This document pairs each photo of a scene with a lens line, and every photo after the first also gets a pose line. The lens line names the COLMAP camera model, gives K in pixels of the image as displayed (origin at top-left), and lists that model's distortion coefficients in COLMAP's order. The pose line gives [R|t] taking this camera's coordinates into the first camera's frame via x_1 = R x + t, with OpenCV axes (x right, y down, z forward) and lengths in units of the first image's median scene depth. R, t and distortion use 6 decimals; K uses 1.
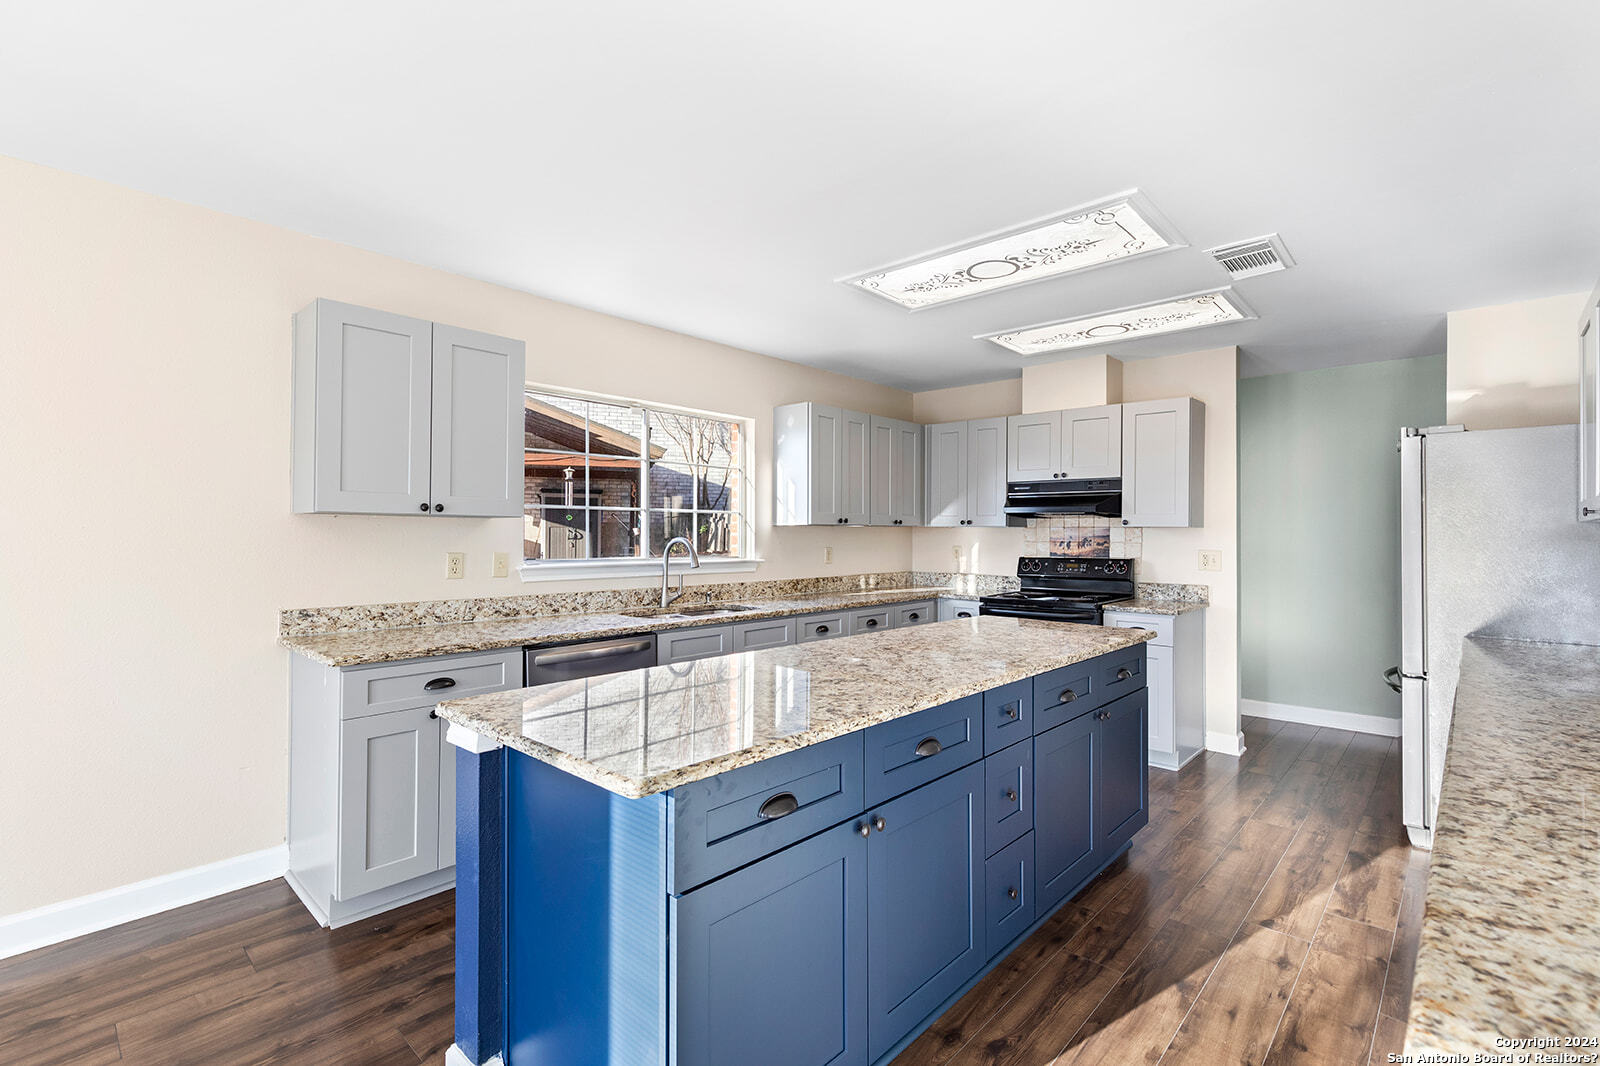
lens RADIAL K [[730.0, 0, 802.3], [0, 730.0, 530.4], [0, 0, 1]] dist [0.004333, -0.000391]
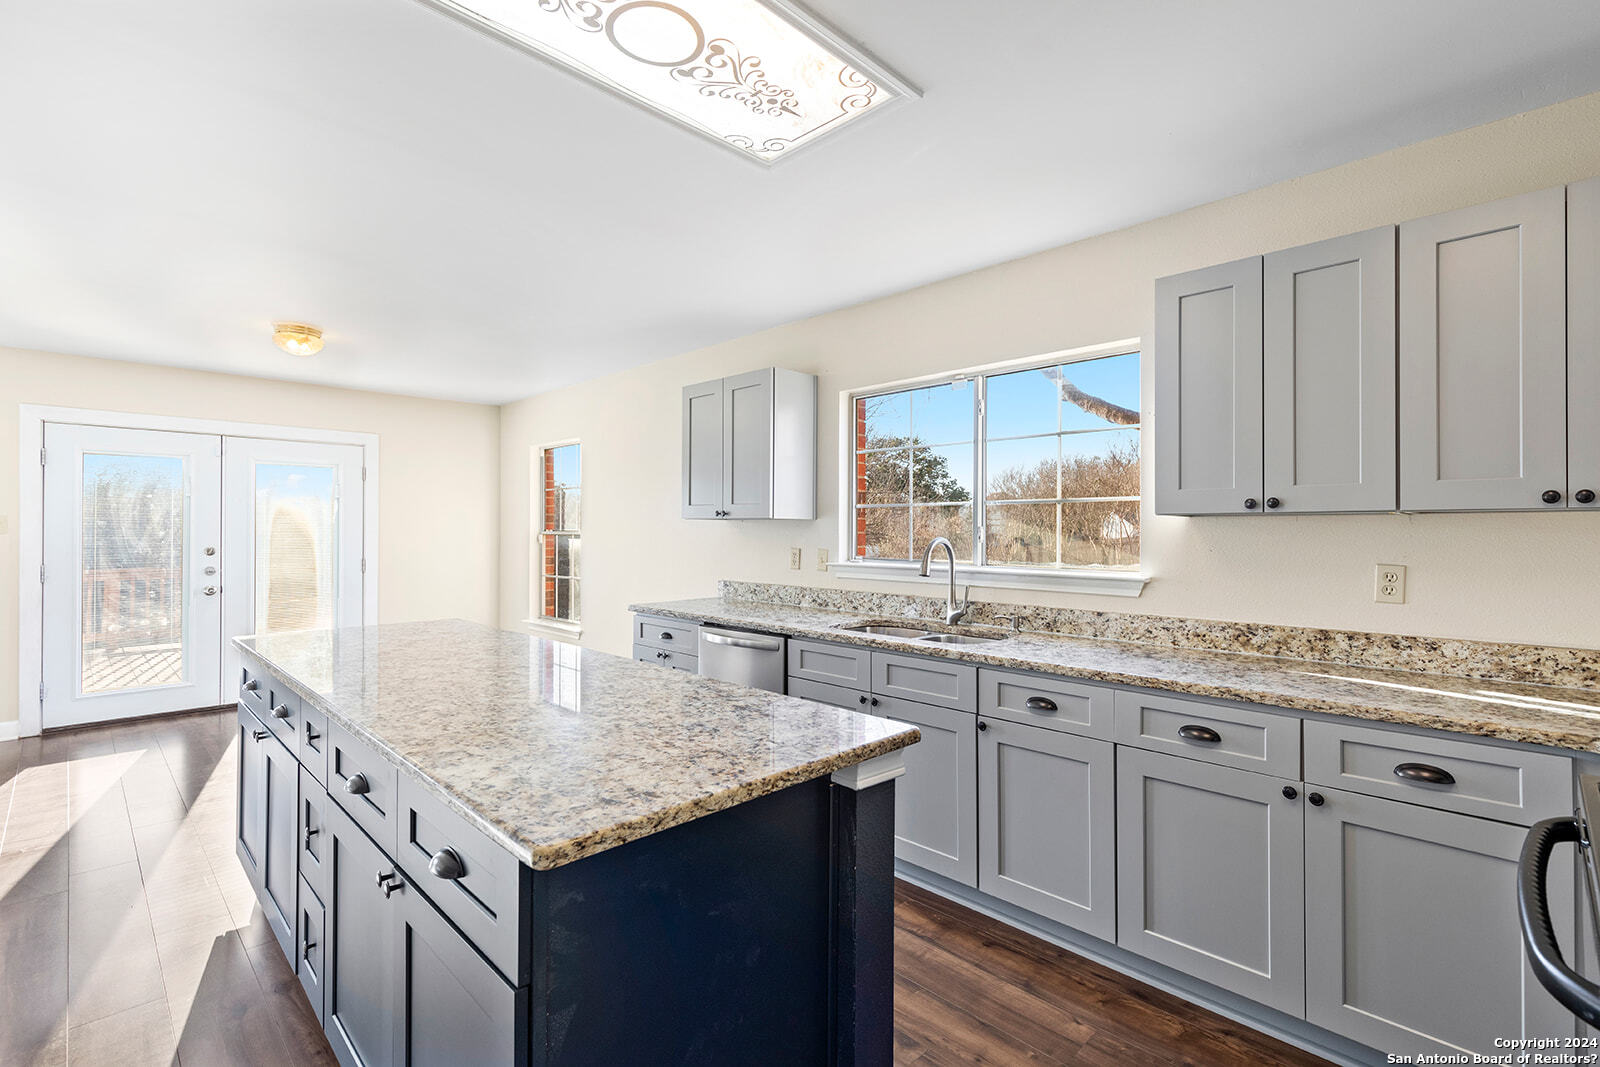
lens RADIAL K [[730.0, 0, 802.9], [0, 730.0, 531.6], [0, 0, 1]] dist [0.004333, -0.000391]
pose [[-0.052485, -0.004987, -0.998609, 0.517295], [0.001464, 0.999986, -0.005071, 0.006358], [0.998621, -0.001728, -0.052477, 0.742247]]
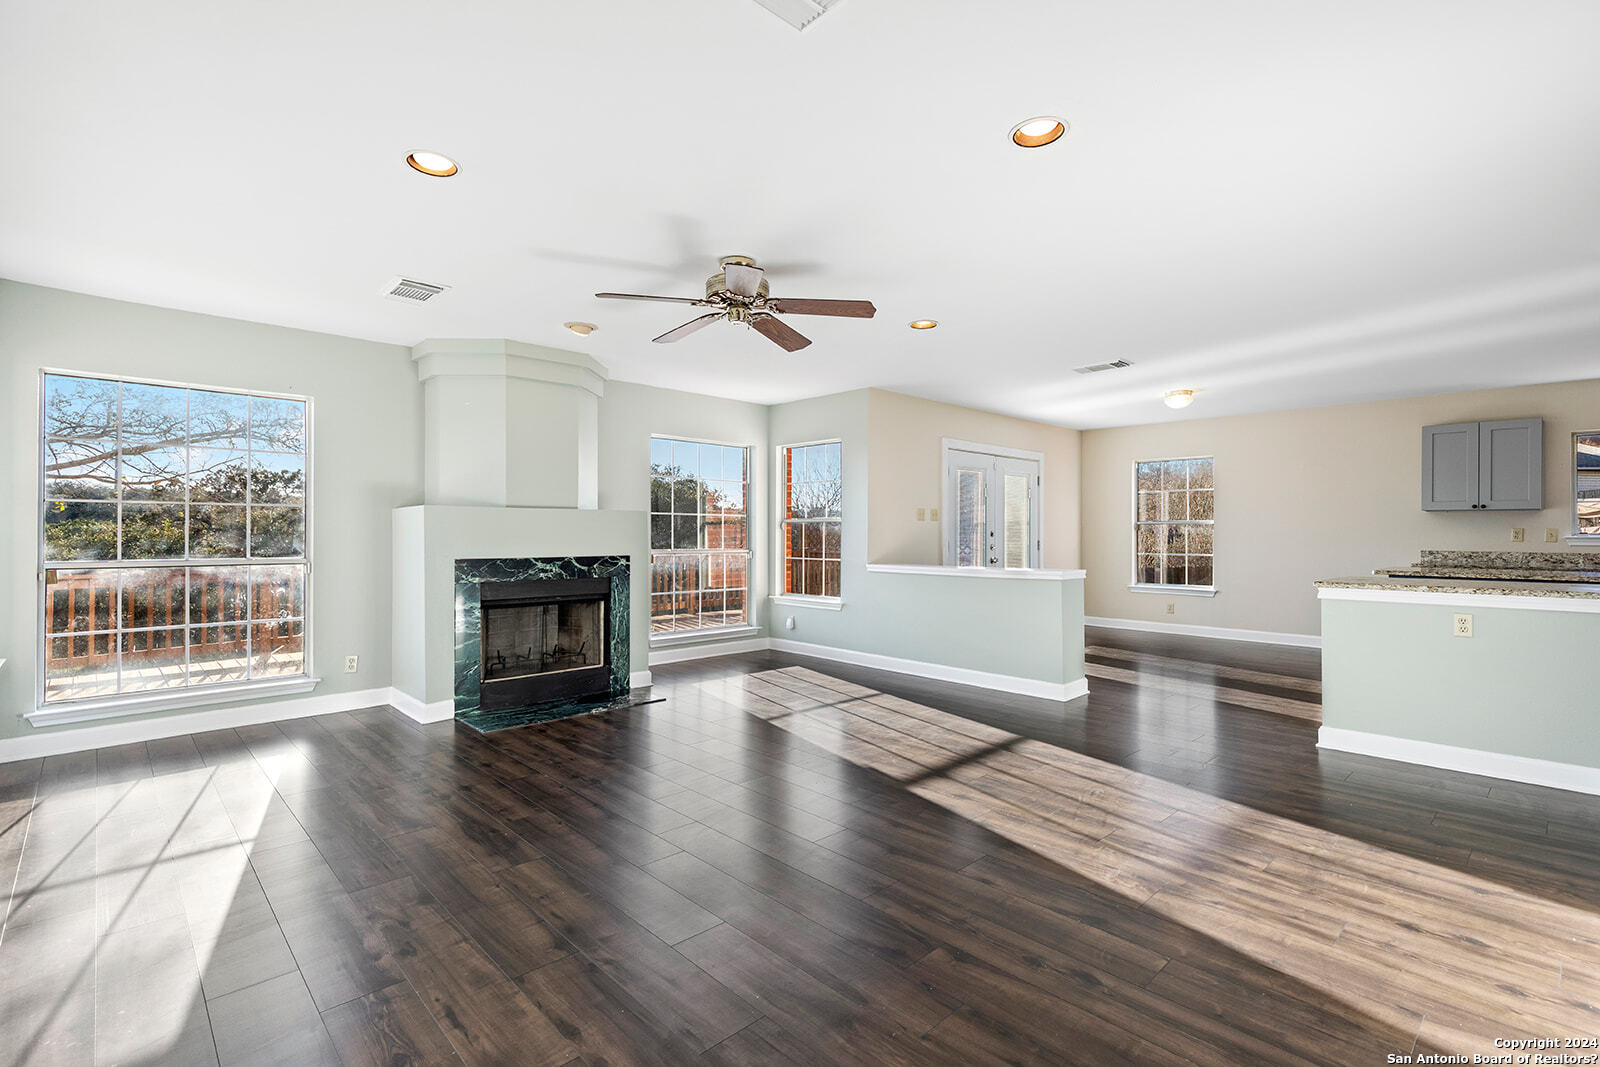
lens RADIAL K [[730.0, 0, 811.9], [0, 730.0, 525.1], [0, 0, 1]] dist [0.004333, -0.000391]
pose [[-0.060835, -0.011827, -0.998078, 1.103181], [-0.000314, 0.999930, -0.011830, 0.031363], [0.998148, -0.000406, -0.060834, -0.530377]]
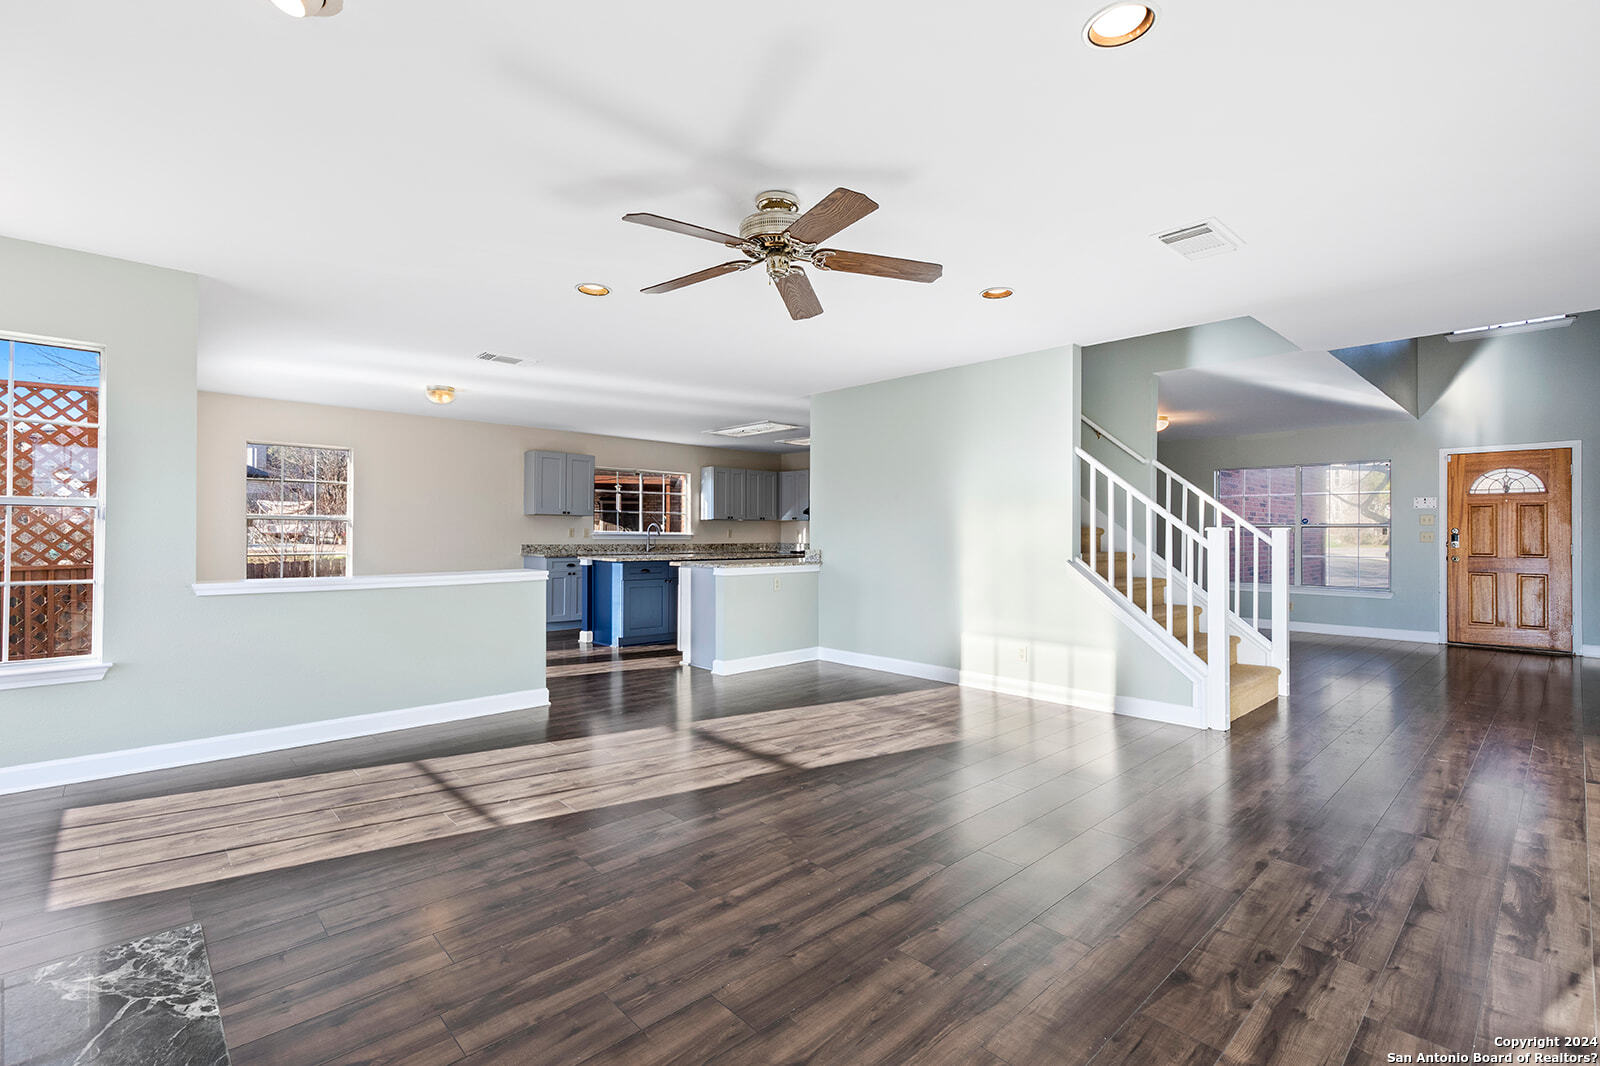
lens RADIAL K [[730.0, 0, 799.7], [0, 730.0, 533.4], [0, 0, 1]] dist [0.004333, -0.000391]
pose [[0.997109, 0.000808, -0.075977, 0.442714], [-0.000622, 0.999997, 0.002468, 0.029223], [0.075979, -0.002413, 0.997107, -1.243049]]
